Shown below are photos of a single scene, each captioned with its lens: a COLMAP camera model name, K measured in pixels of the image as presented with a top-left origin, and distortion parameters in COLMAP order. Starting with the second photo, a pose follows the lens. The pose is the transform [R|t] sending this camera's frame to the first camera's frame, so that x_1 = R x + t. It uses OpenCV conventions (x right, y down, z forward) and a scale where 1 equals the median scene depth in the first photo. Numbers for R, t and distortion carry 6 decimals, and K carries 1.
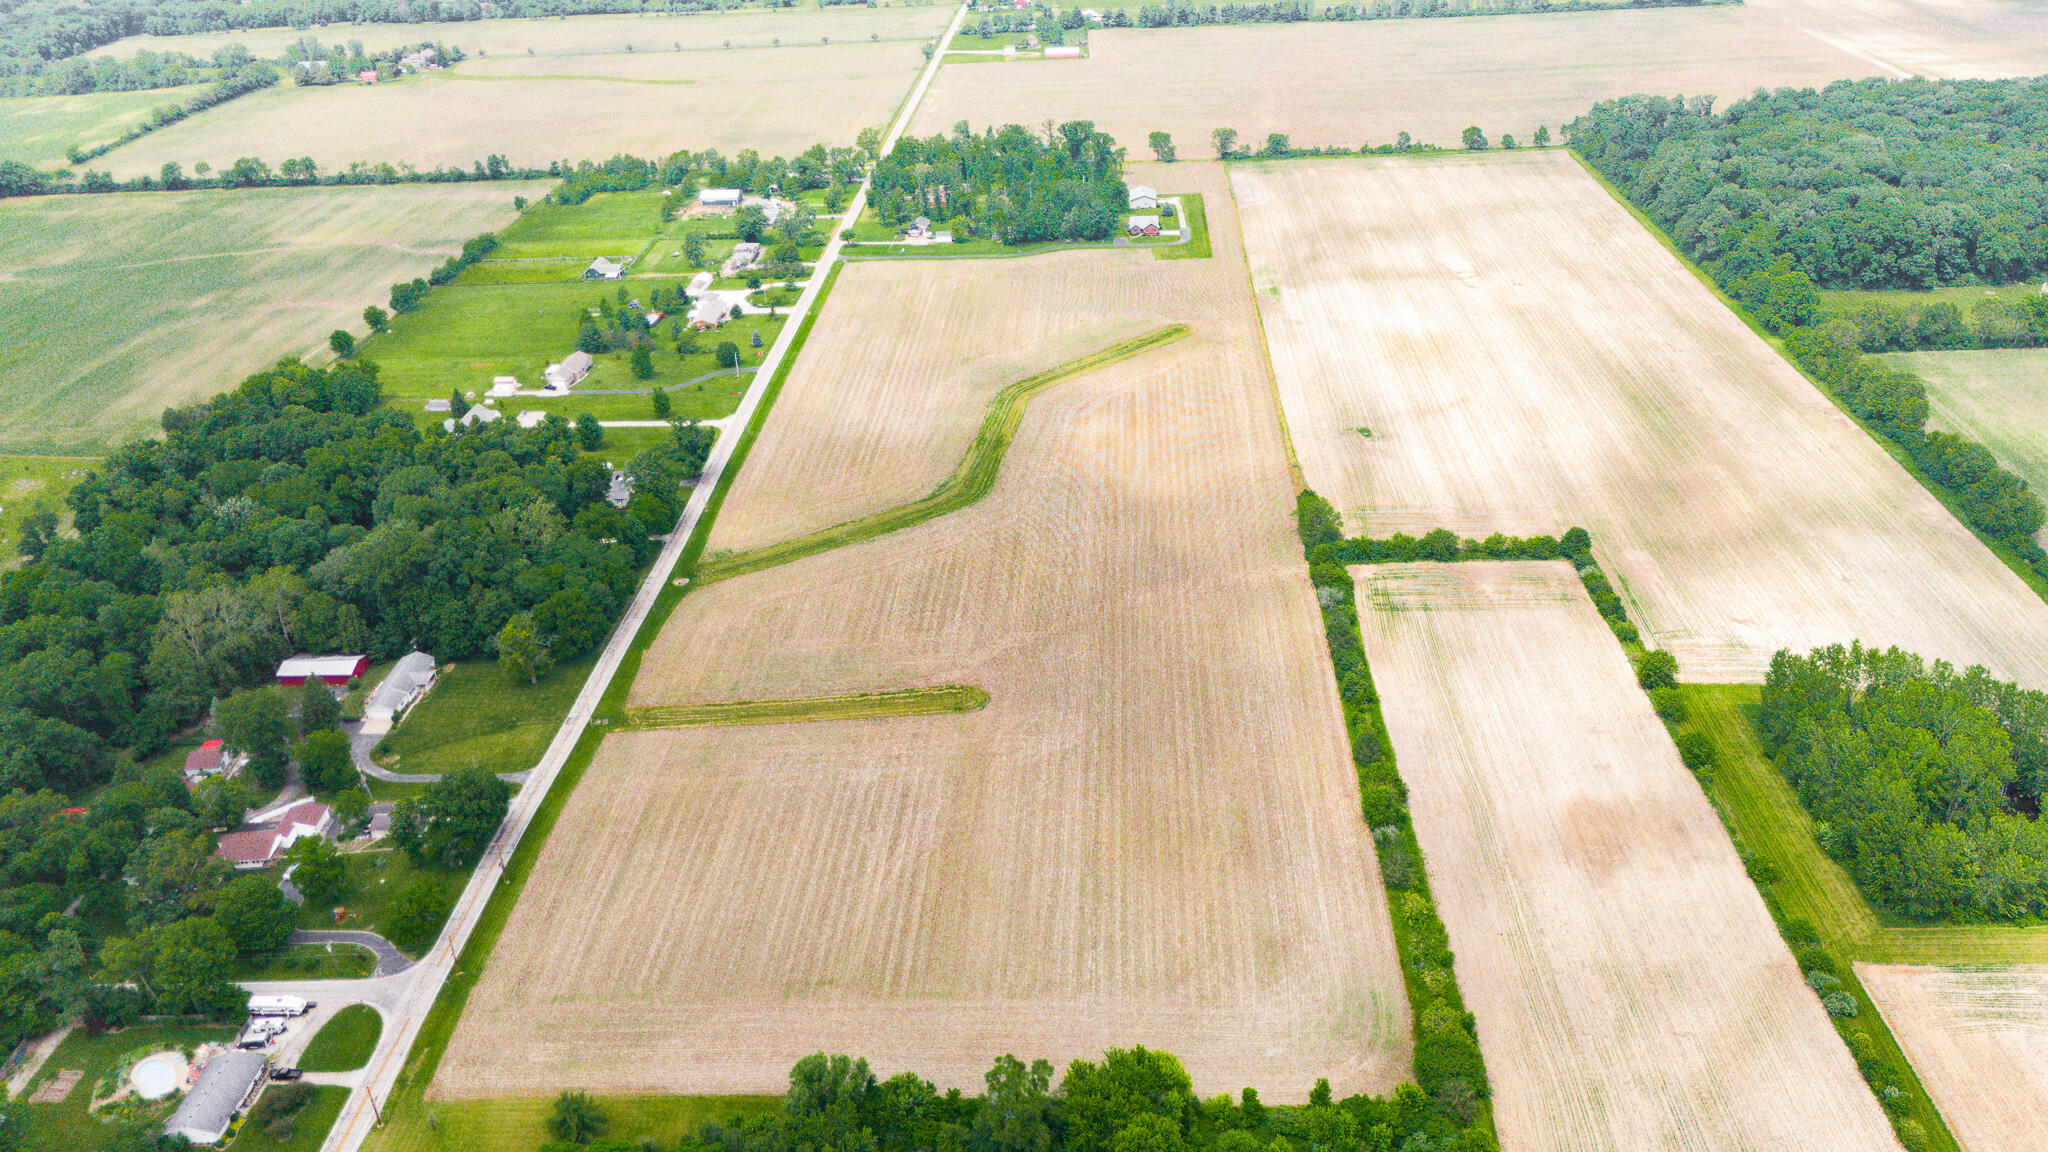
lens RADIAL K [[1503.2, 0, 1024.0], [0, 1503.2, 576.0], [0, 0, 1]] dist [0.083275, -0.086642]
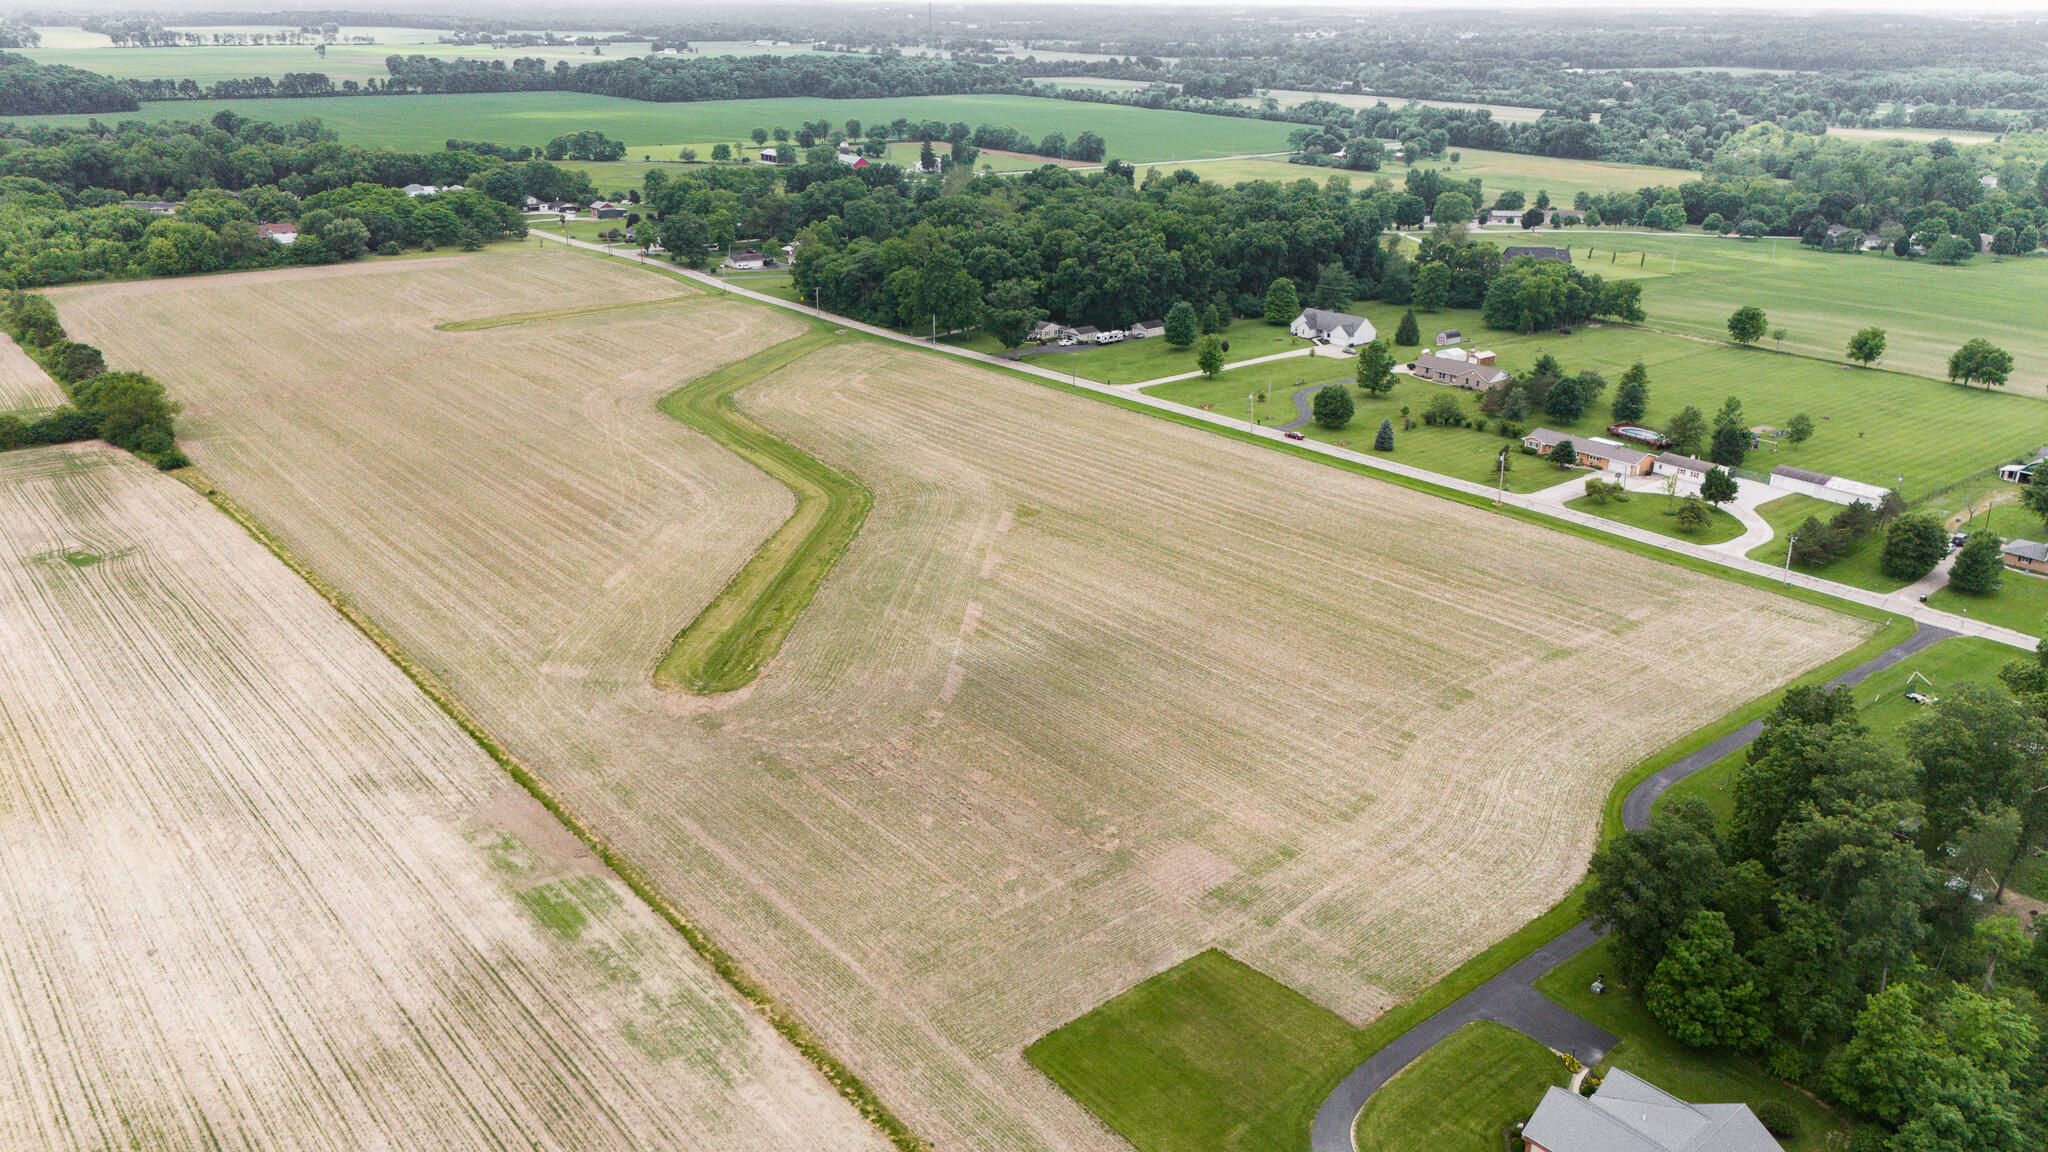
lens RADIAL K [[1503.2, 0, 1024.0], [0, 1503.2, 576.0], [0, 0, 1]] dist [0.083275, -0.086642]
pose [[-0.733405, 0.273207, -0.622476, 0.274210], [-0.311007, 0.679384, 0.664614, -0.456603], [0.604477, 0.681025, -0.413294, 1.223800]]
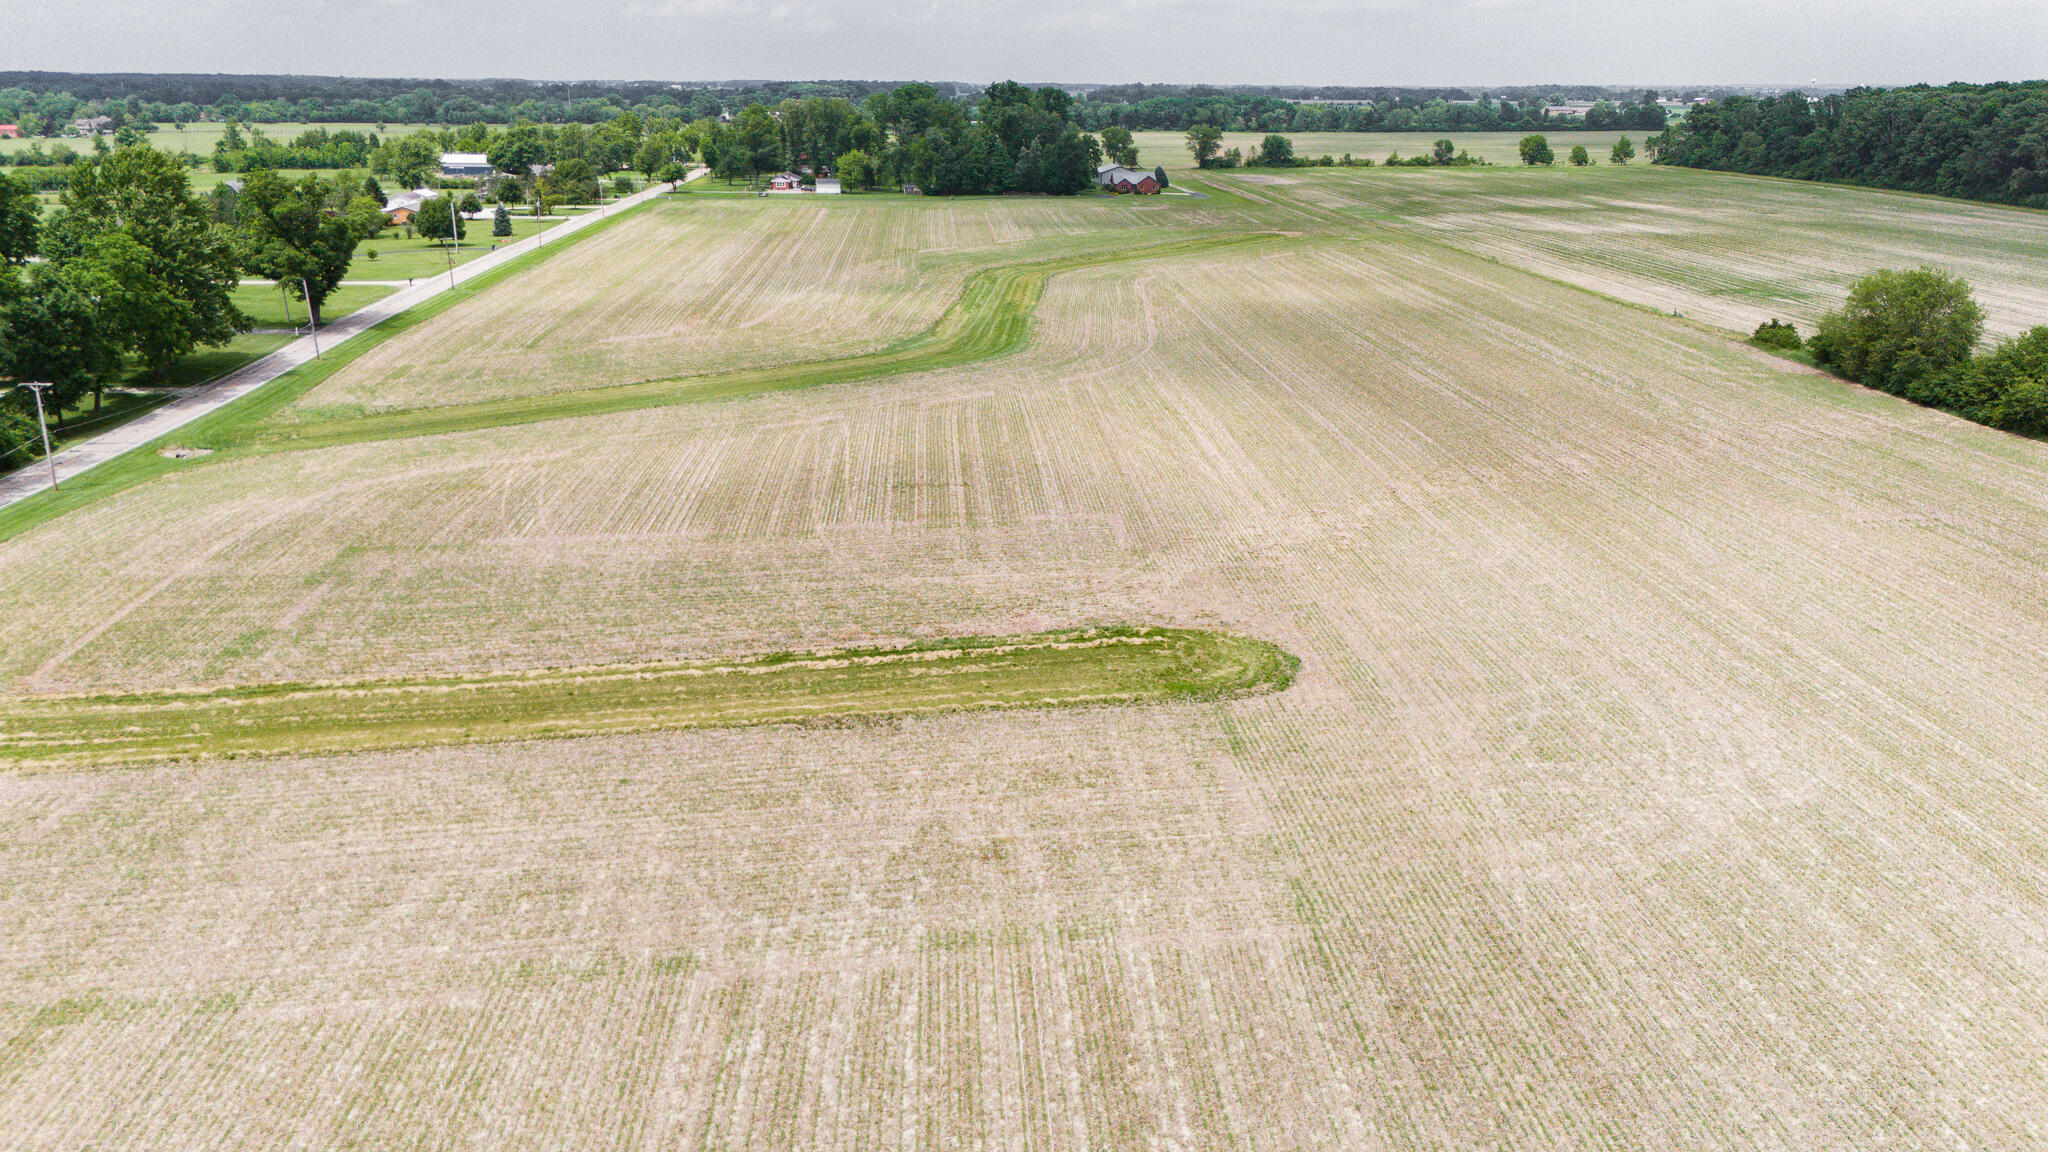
lens RADIAL K [[1503.2, 0, 1024.0], [0, 1503.2, 576.0], [0, 0, 1]] dist [0.083275, -0.086642]
pose [[0.991628, 0.005716, 0.128999, -0.063415], [0.019198, 0.981389, -0.191067, 0.073403], [-0.127690, 0.191944, 0.973064, 0.480966]]
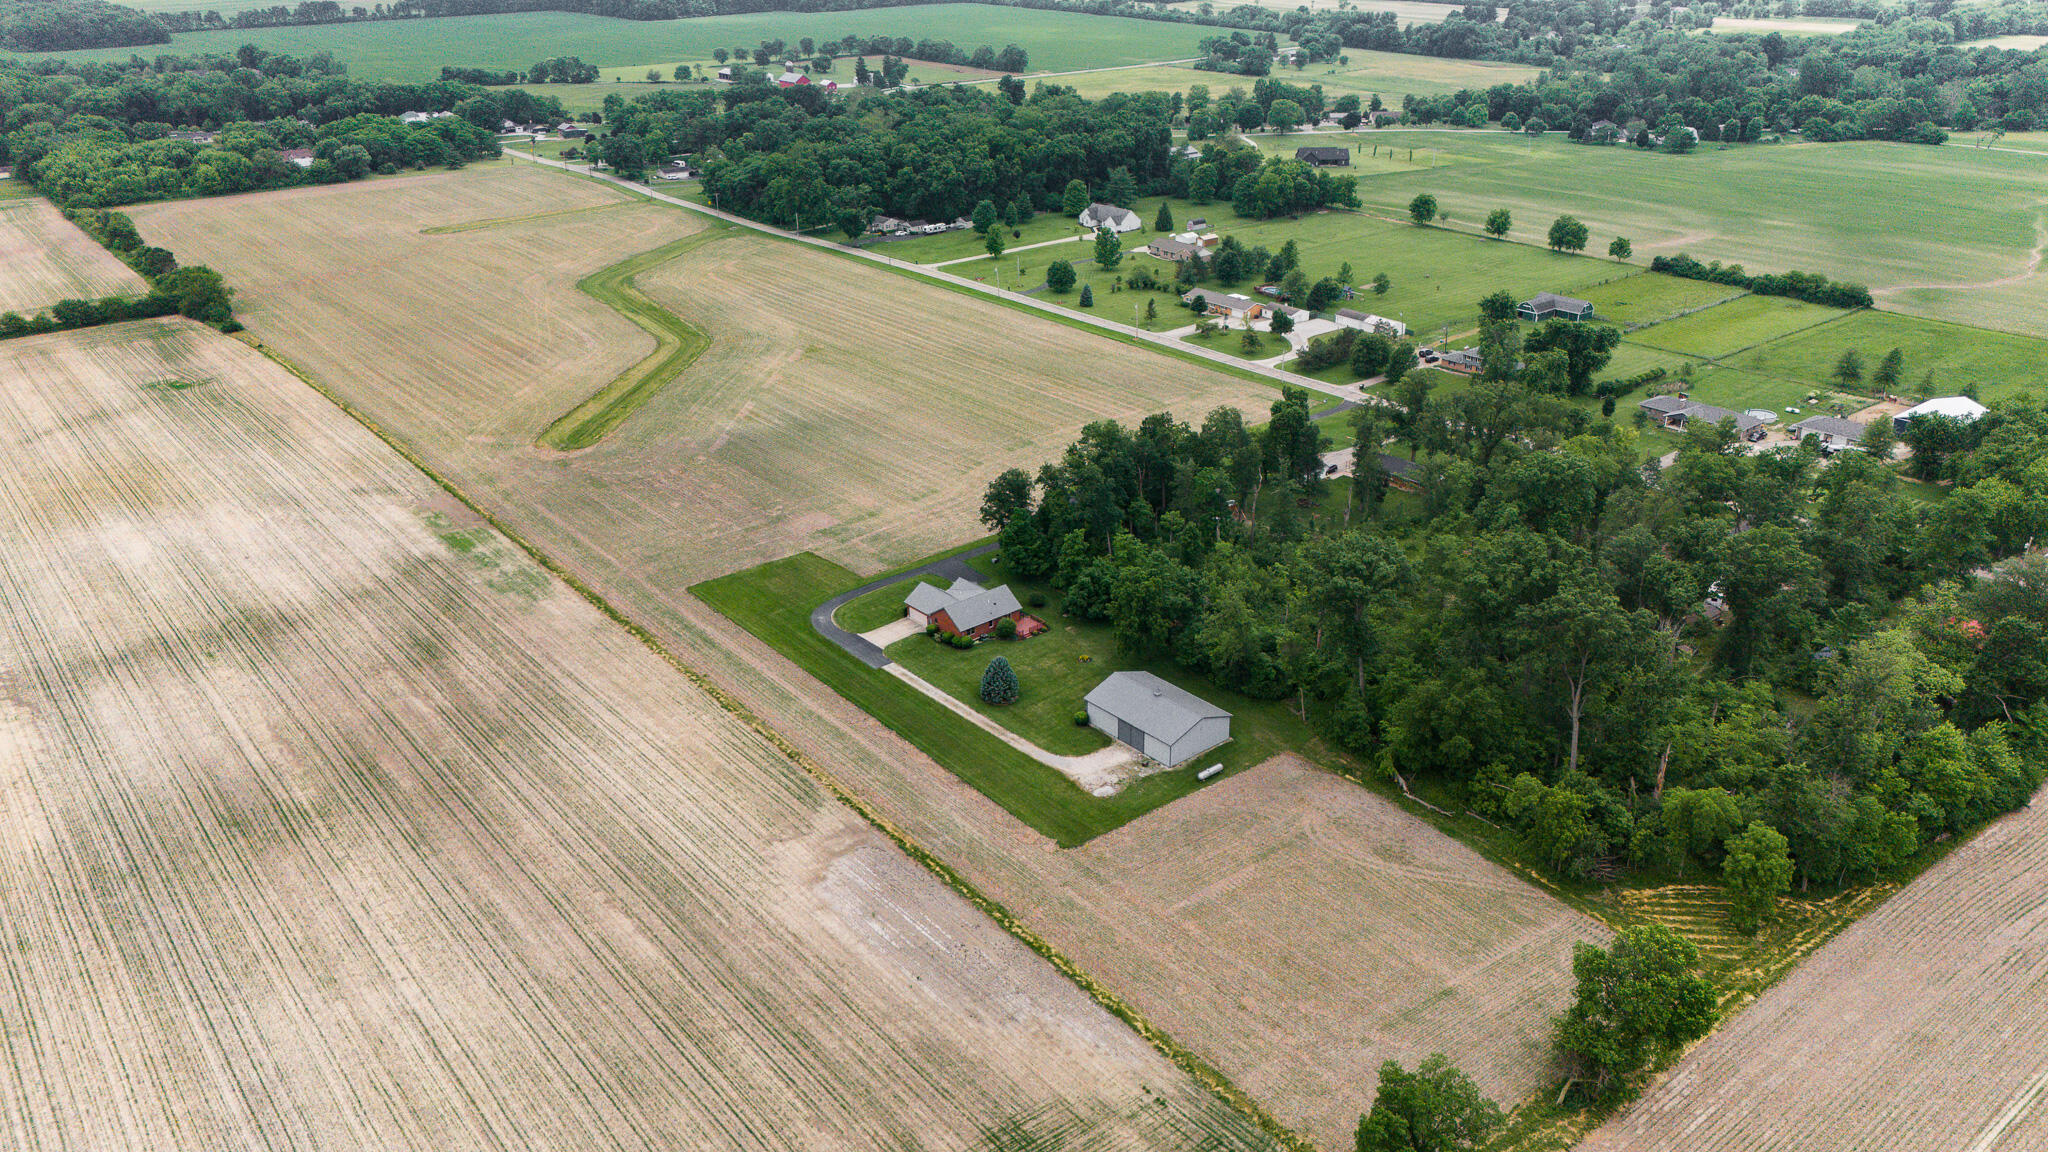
lens RADIAL K [[1503.2, 0, 1024.0], [0, 1503.2, 576.0], [0, 0, 1]] dist [0.083275, -0.086642]
pose [[-0.742120, 0.324791, -0.586318, 0.344238], [-0.283576, 0.640464, 0.713716, -0.617598], [0.607324, 0.695928, -0.383199, 1.419241]]
